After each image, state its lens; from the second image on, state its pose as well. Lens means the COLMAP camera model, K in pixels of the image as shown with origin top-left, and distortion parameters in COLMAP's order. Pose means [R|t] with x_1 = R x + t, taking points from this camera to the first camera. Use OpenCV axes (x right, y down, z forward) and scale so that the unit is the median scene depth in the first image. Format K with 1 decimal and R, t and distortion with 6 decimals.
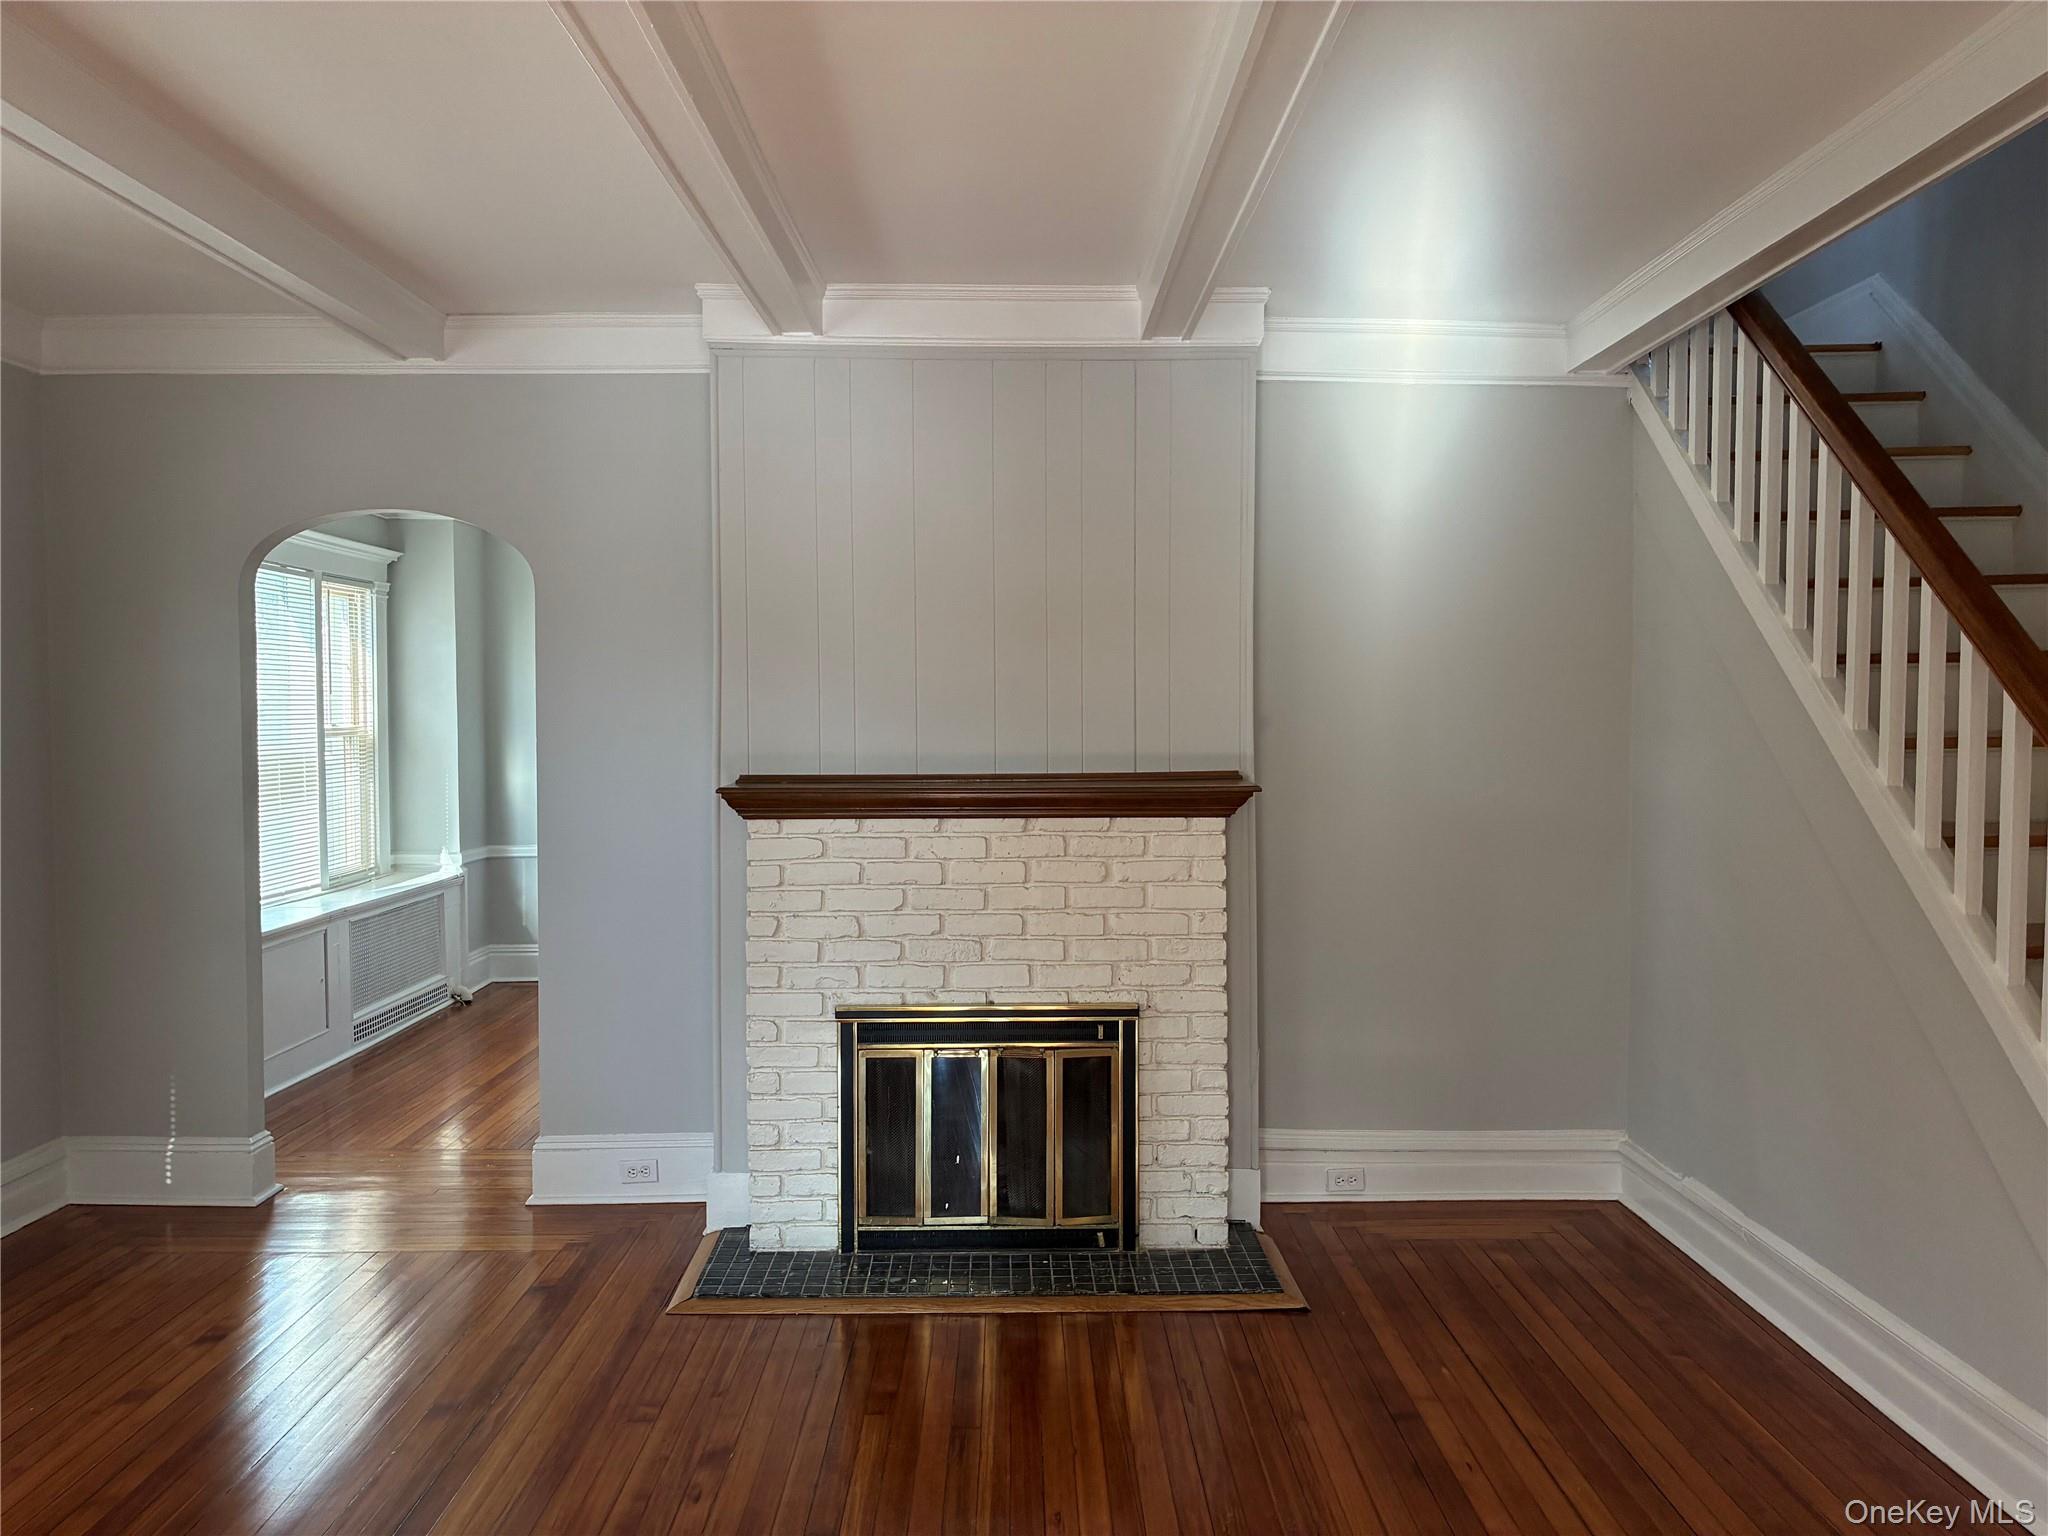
lens RADIAL K [[1510.8, 0, 1024.0], [0, 1510.8, 768.0], [0, 0, 1]] dist [0.011894, 0.000451]
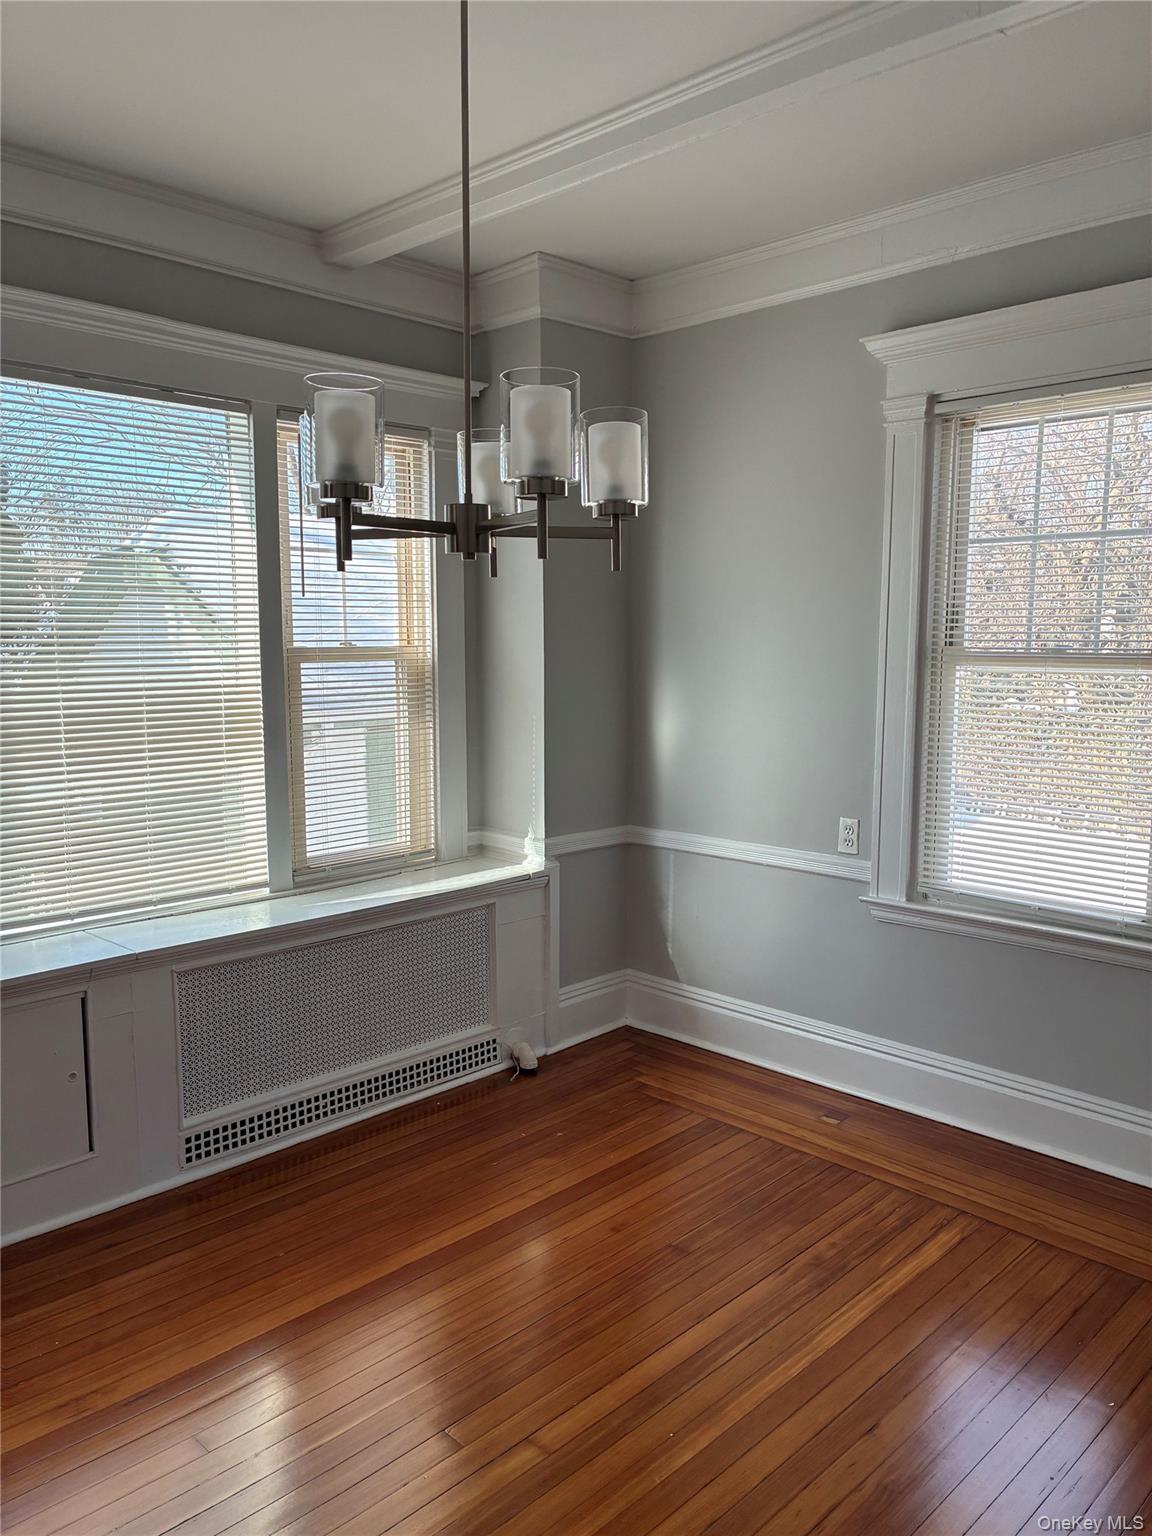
lens RADIAL K [[1140.3, 0, 576.0], [0, 1140.3, 768.0], [0, 0, 1]] dist [-0.001491, -0.010614]
pose [[0.700745, 0.082657, -0.708607, -0.014009], [-0.026754, 0.995611, 0.089678, -0.018450], [0.712910, -0.043883, 0.699881, 0.620636]]
